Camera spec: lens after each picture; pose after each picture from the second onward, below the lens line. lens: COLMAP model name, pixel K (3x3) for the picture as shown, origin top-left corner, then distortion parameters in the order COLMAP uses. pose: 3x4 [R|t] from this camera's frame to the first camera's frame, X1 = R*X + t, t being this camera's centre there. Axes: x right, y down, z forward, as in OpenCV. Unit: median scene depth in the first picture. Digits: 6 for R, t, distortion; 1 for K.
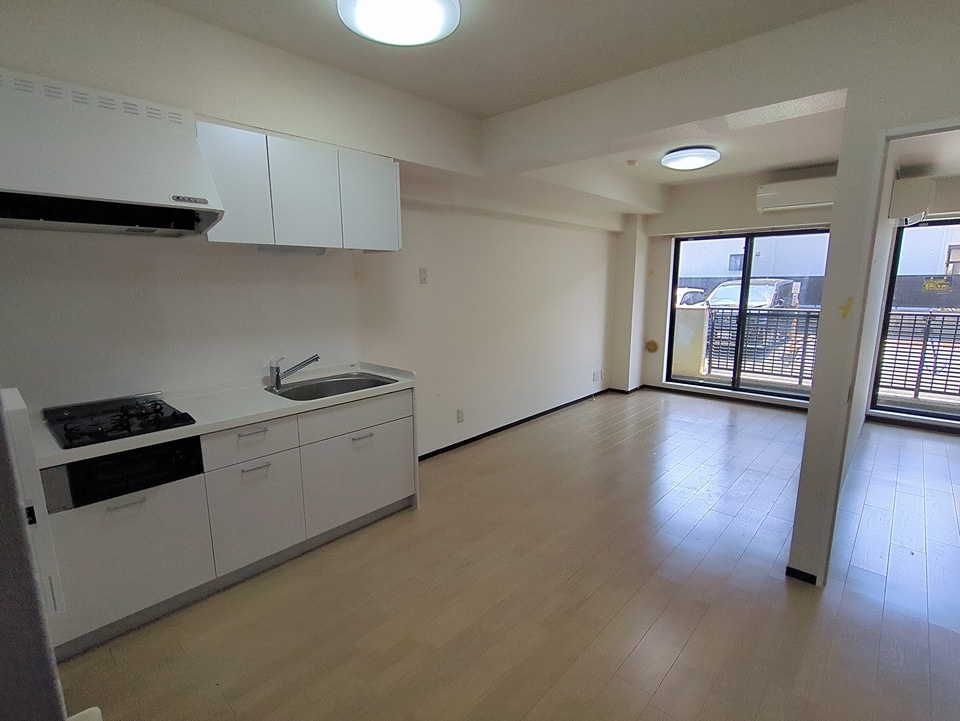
lens RADIAL K [[479.5, 0, 480.0], [0, 479.5, 360.5], [0, 0, 1]] dist [0.001238, -0.000087]
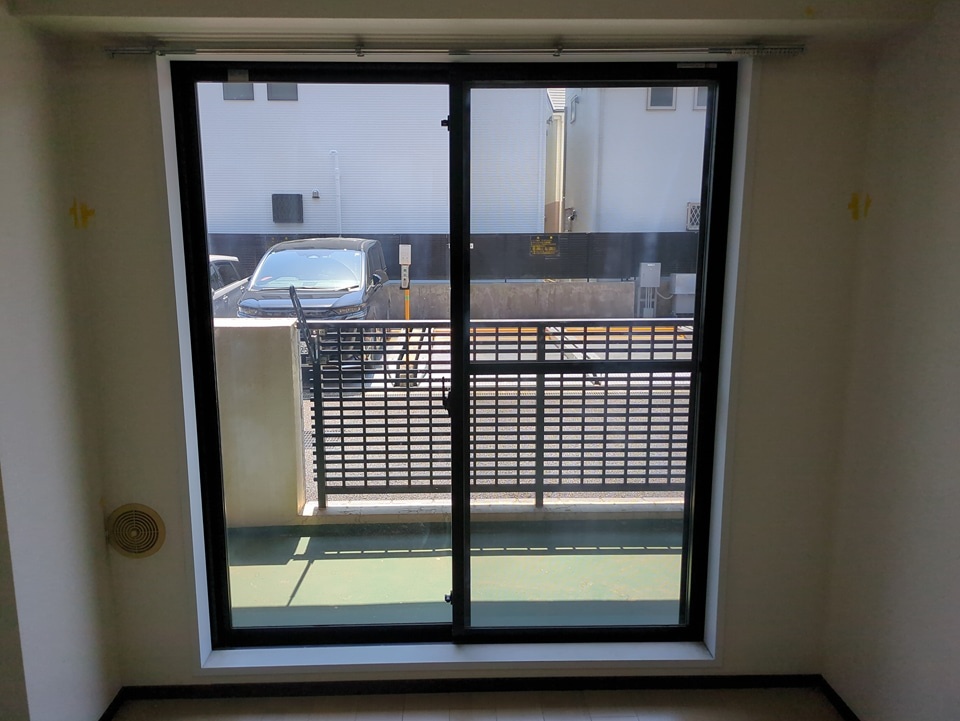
lens RADIAL K [[718.4, 0, 480.0], [0, 718.4, 360.5], [0, 0, 1]] dist [0.003483, 0.000042]
pose [[0.720633, -0.114975, 0.683717, 0.257606], [0.114263, 0.992364, 0.046446, -0.111730], [-0.683836, 0.044653, 0.728268, 0.643936]]
